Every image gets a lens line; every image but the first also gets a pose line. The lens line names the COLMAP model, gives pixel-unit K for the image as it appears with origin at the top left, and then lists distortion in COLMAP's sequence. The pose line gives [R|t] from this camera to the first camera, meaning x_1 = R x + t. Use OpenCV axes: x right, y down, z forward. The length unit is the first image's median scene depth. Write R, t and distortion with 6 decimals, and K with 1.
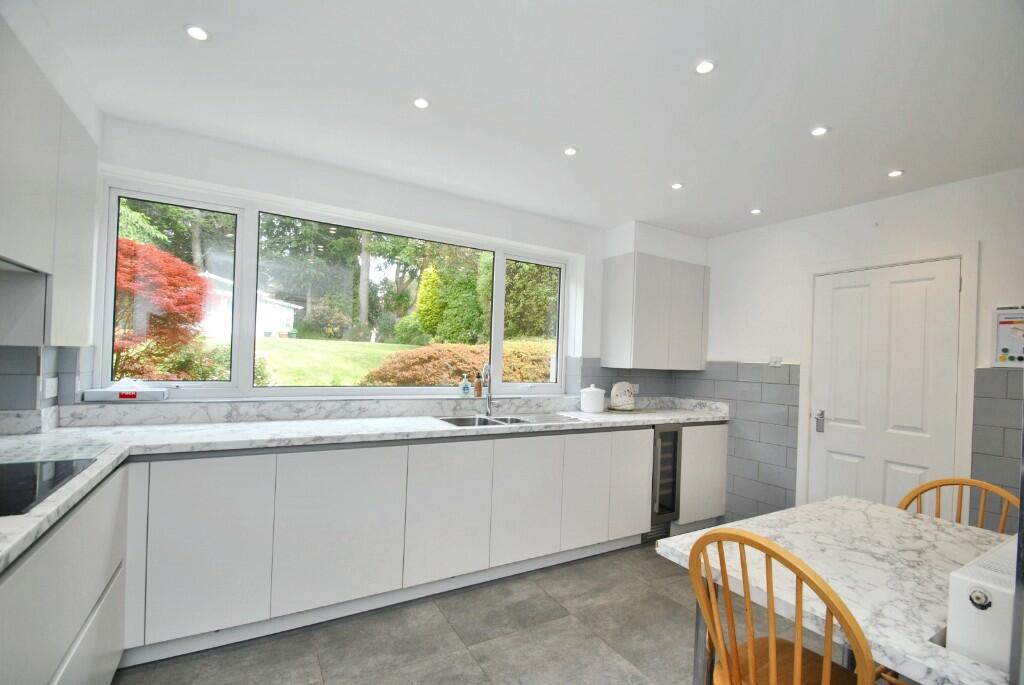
lens RADIAL K [[449.2, 0, 512.6], [0, 449.2, 347.2], [0, 0, 1]] dist [-0.000496, -0.000819]
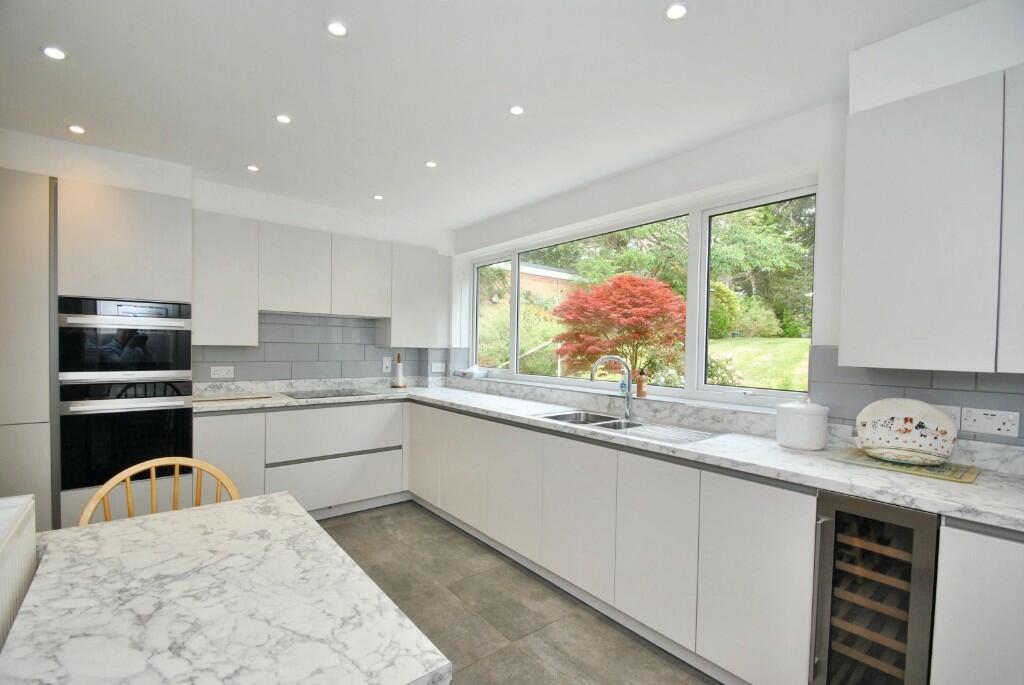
lens RADIAL K [[449.2, 0, 513.1], [0, 449.2, 349.0], [0, 0, 1]] dist [-0.000496, -0.000819]
pose [[0.159651, -0.029479, -0.986733, 1.445717], [0.013271, 0.999528, -0.027714, 0.081835], [0.987084, -0.008670, 0.159967, 1.258647]]
